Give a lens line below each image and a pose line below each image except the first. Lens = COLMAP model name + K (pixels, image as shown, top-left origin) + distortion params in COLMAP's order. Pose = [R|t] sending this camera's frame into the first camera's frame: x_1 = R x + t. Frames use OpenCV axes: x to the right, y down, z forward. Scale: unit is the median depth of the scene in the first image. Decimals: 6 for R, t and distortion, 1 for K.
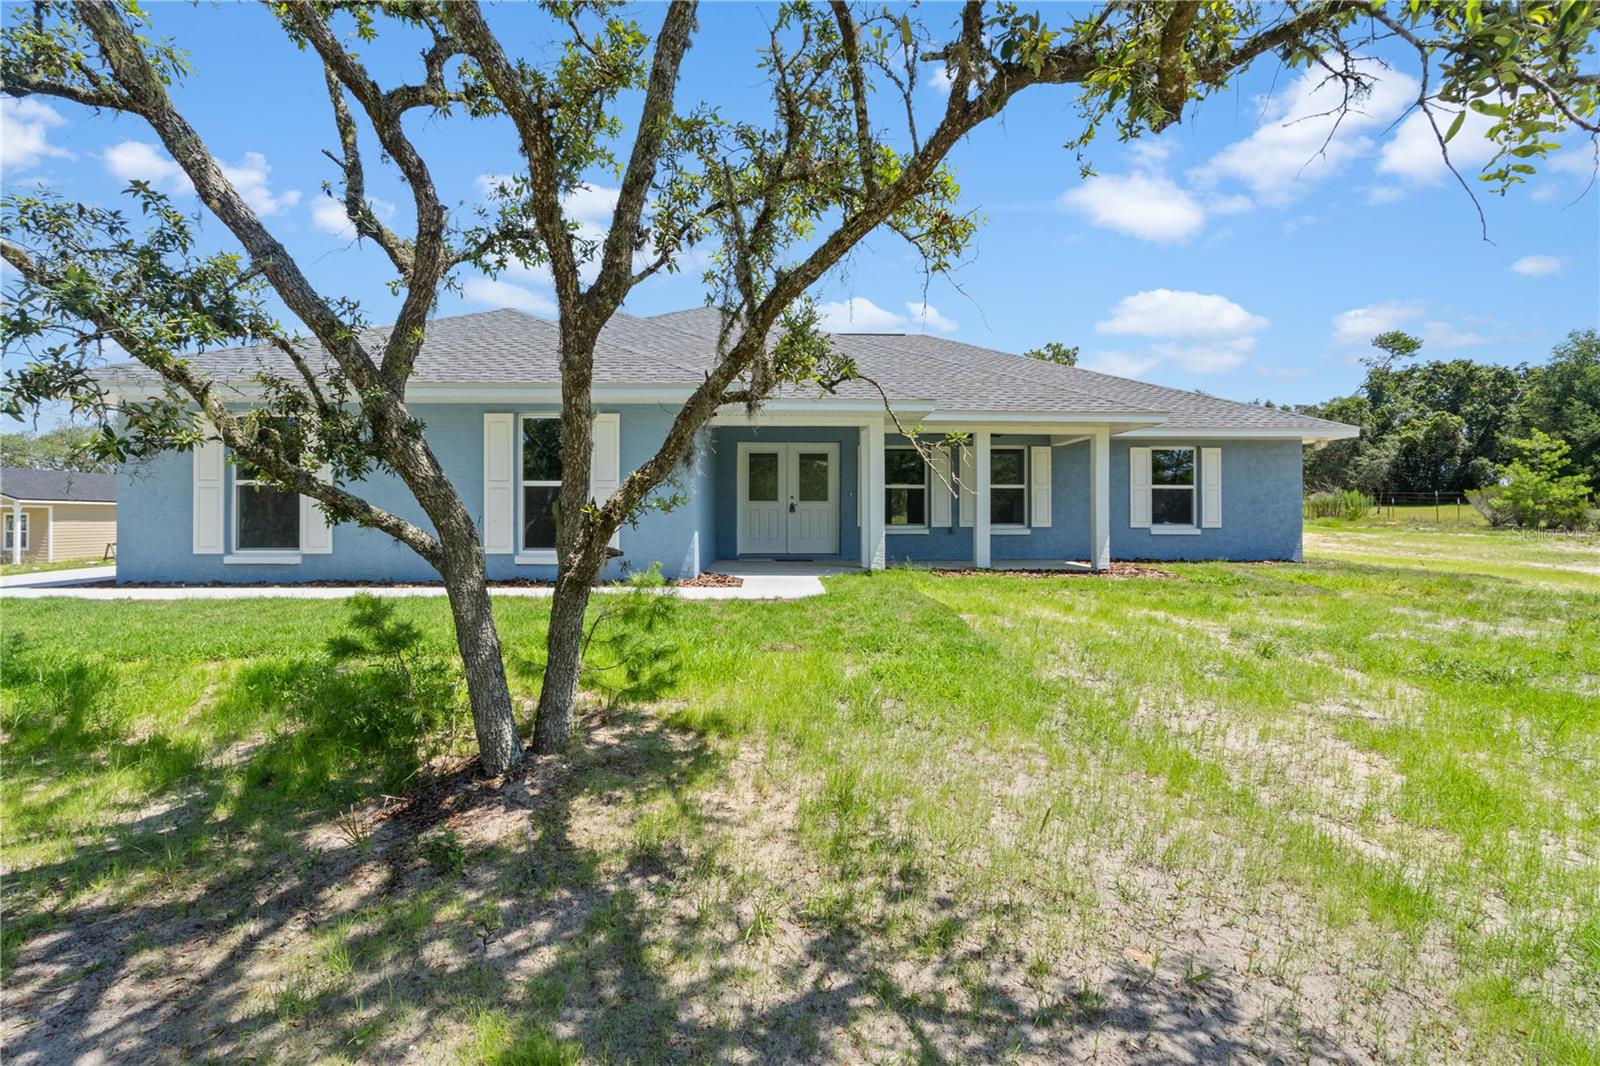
lens RADIAL K [[749.1, 0, 792.4], [0, 749.1, 497.0], [0, 0, 1]] dist [-0.002963, 0.000584]
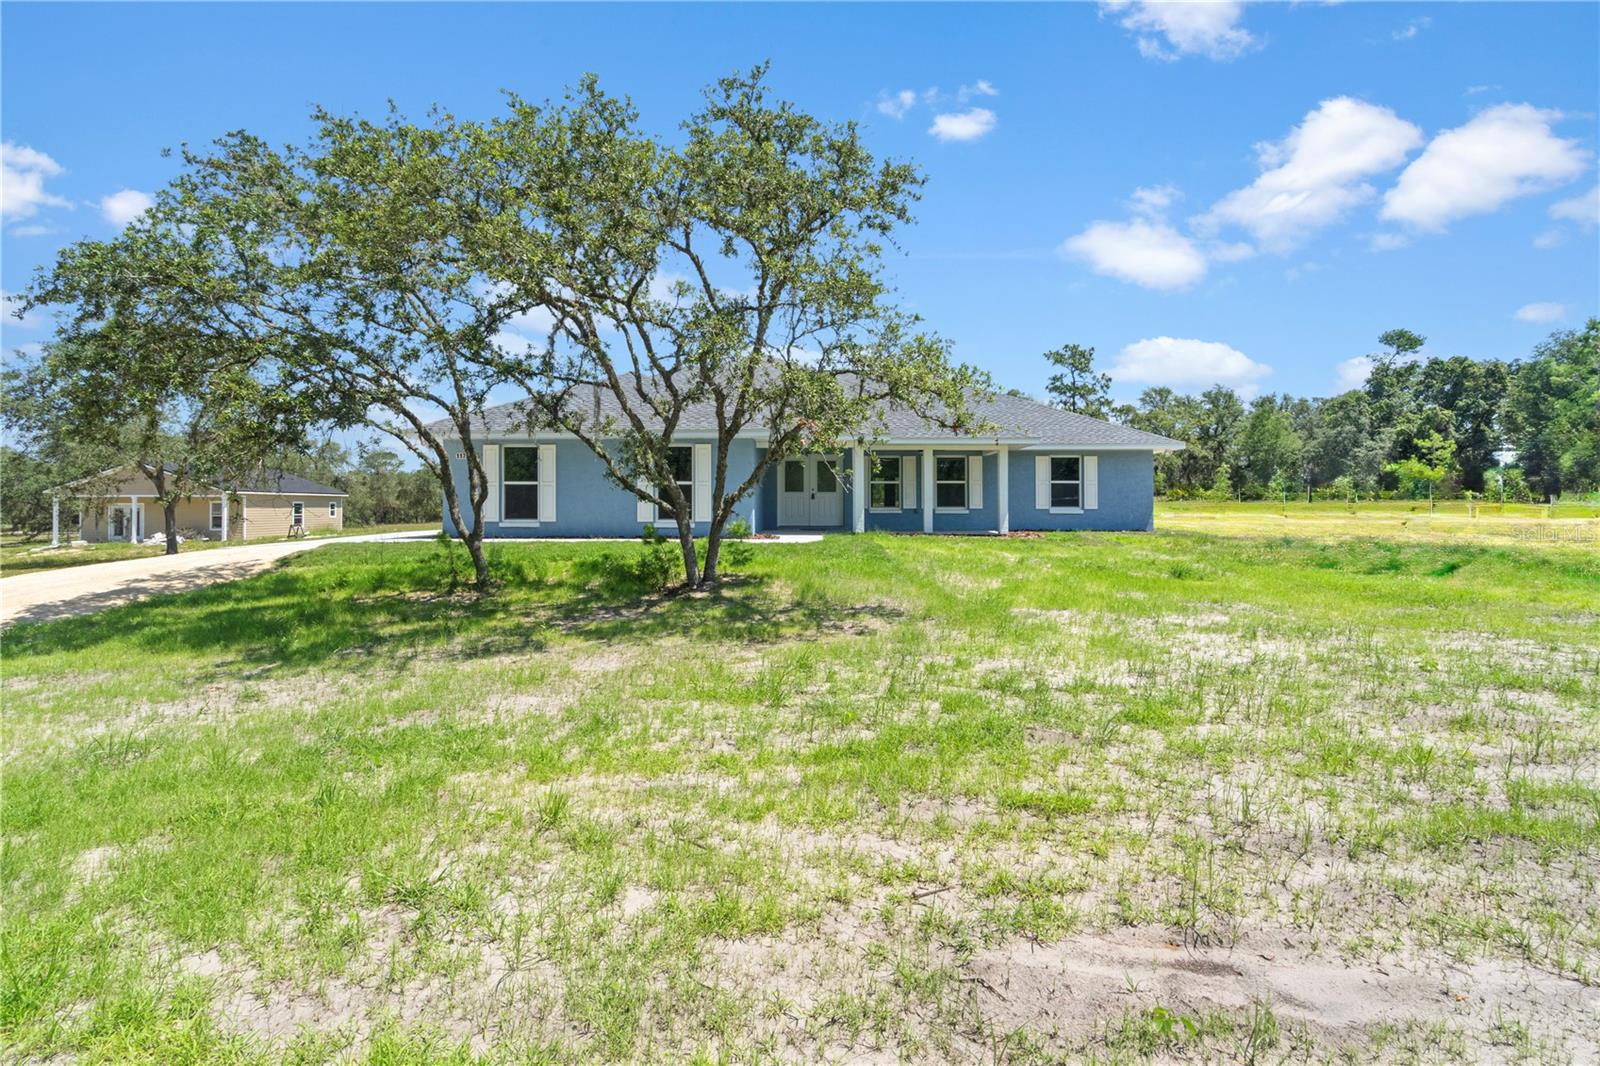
lens RADIAL K [[749.1, 0, 792.4], [0, 749.1, 497.0], [0, 0, 1]] dist [-0.002963, 0.000584]
pose [[0.998238, -0.001137, -0.059327, 0.048927], [0.002042, 0.999883, 0.015191, -0.007683], [0.059302, -0.015286, 0.998123, -0.543443]]
